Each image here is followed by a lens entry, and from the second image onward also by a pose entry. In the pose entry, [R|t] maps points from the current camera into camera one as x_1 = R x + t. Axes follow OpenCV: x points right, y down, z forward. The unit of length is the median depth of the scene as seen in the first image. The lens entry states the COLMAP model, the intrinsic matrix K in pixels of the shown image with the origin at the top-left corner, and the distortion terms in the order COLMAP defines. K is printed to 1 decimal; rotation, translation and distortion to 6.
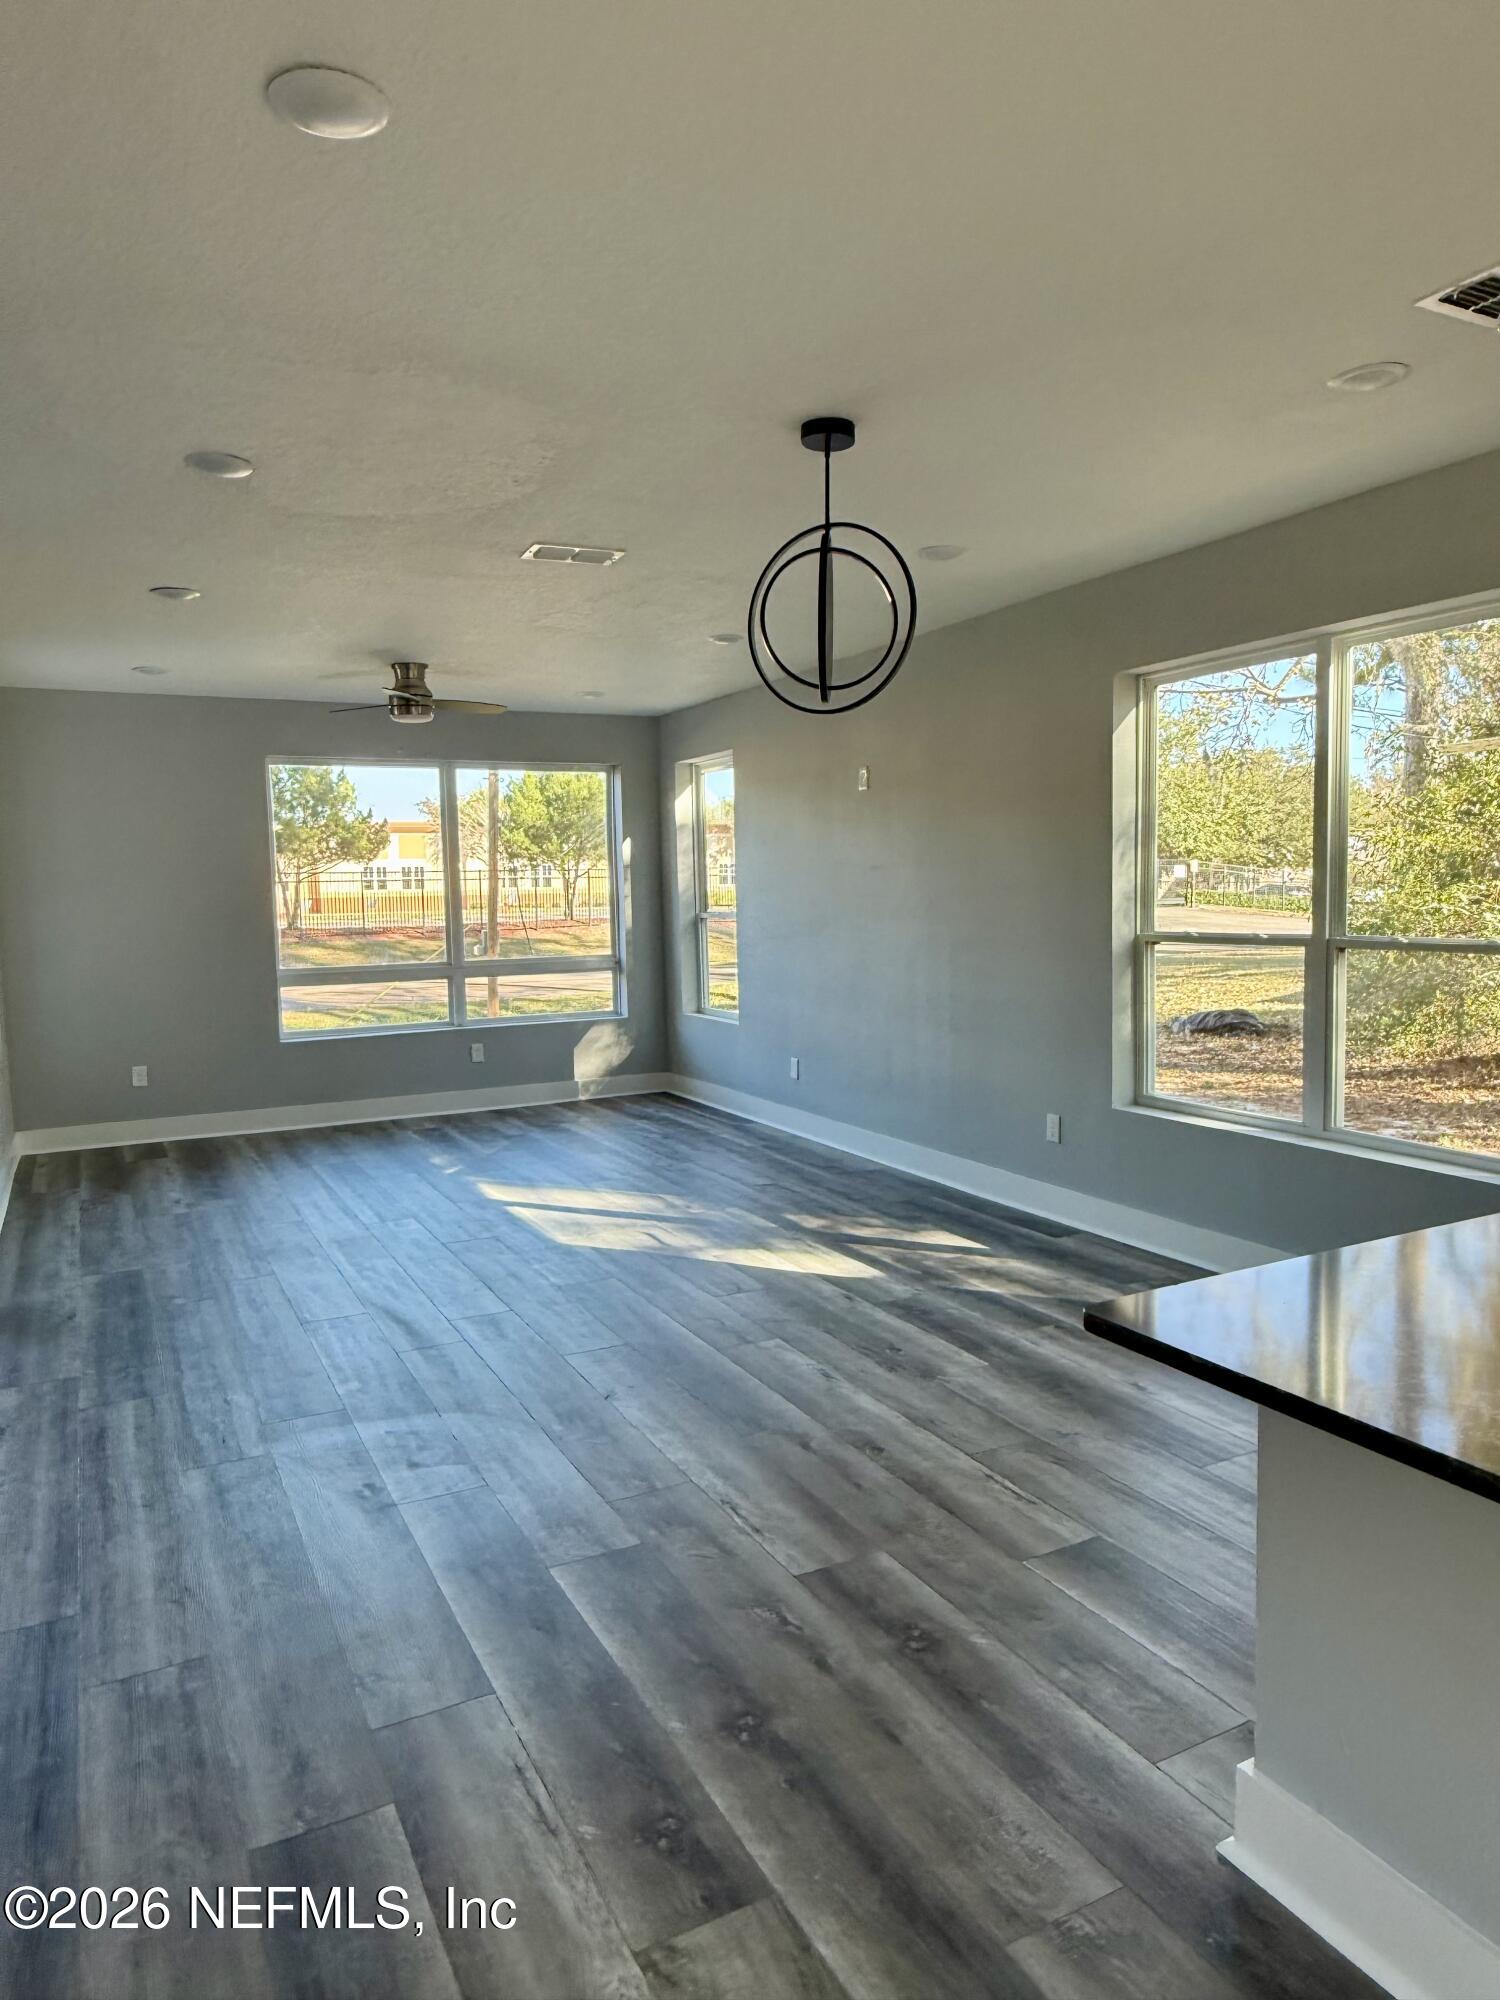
lens RADIAL K [[1280.6, 0, 751.2], [0, 1280.6, 998.4], [0, 0, 1]] dist [0.018703, -0.004450]
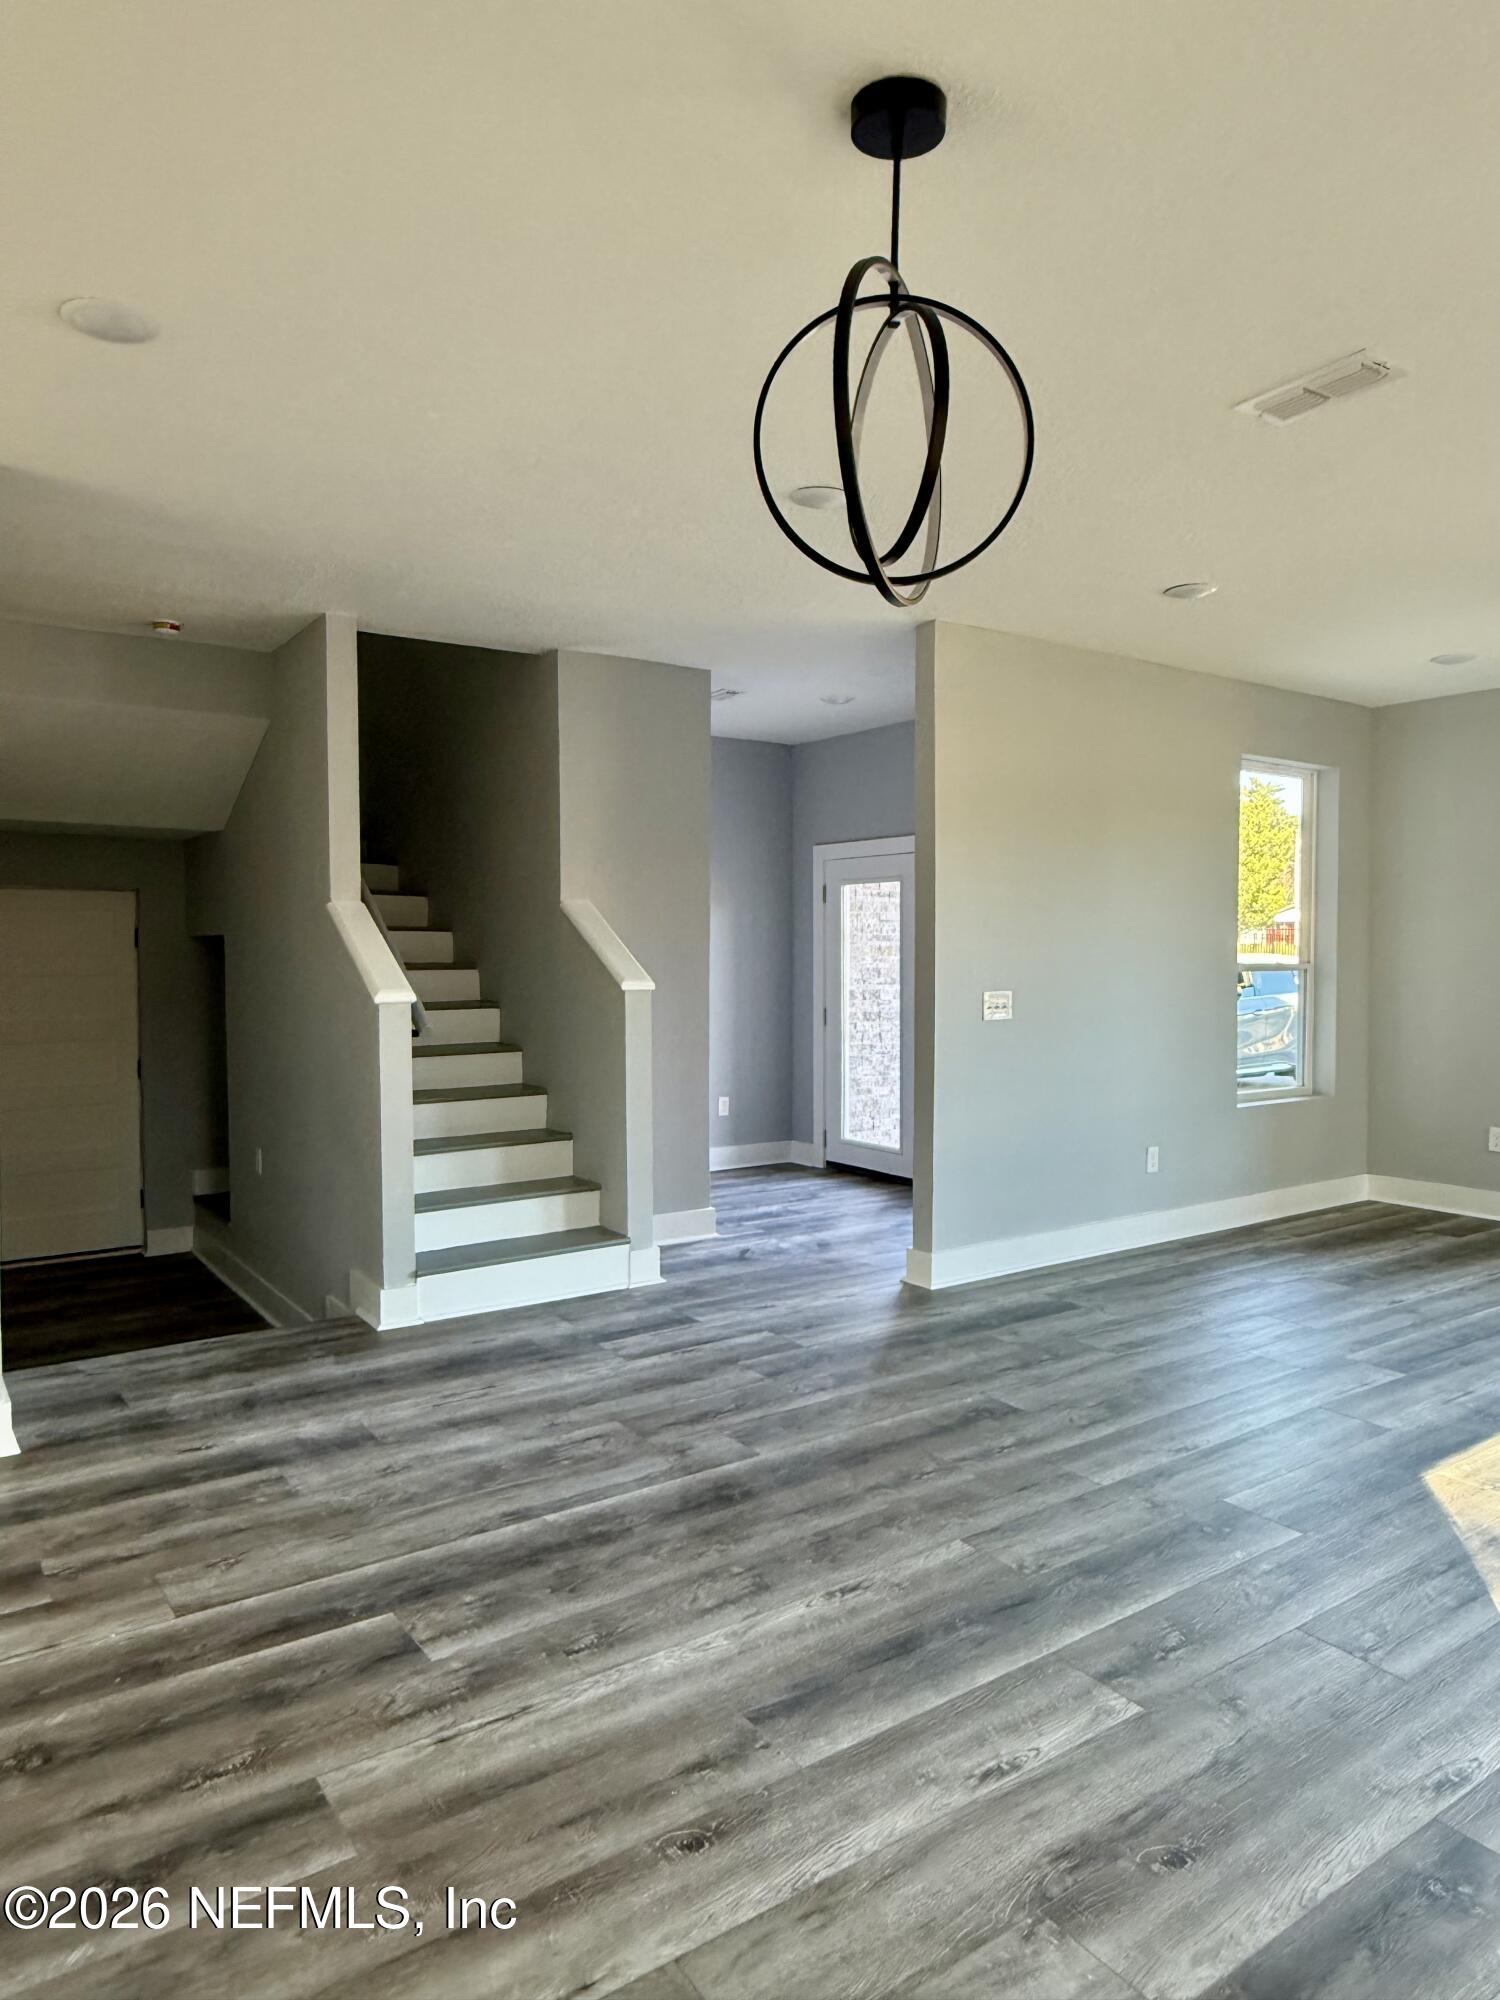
lens RADIAL K [[1280.6, 0, 750.1], [0, 1280.6, 1000.5], [0, 0, 1]] dist [0.018703, -0.004450]
pose [[0.120883, 0.054410, -0.991174, 0.662112], [-0.076646, 0.996027, 0.045328, -0.068009], [0.989703, 0.070491, 0.124573, 0.902479]]
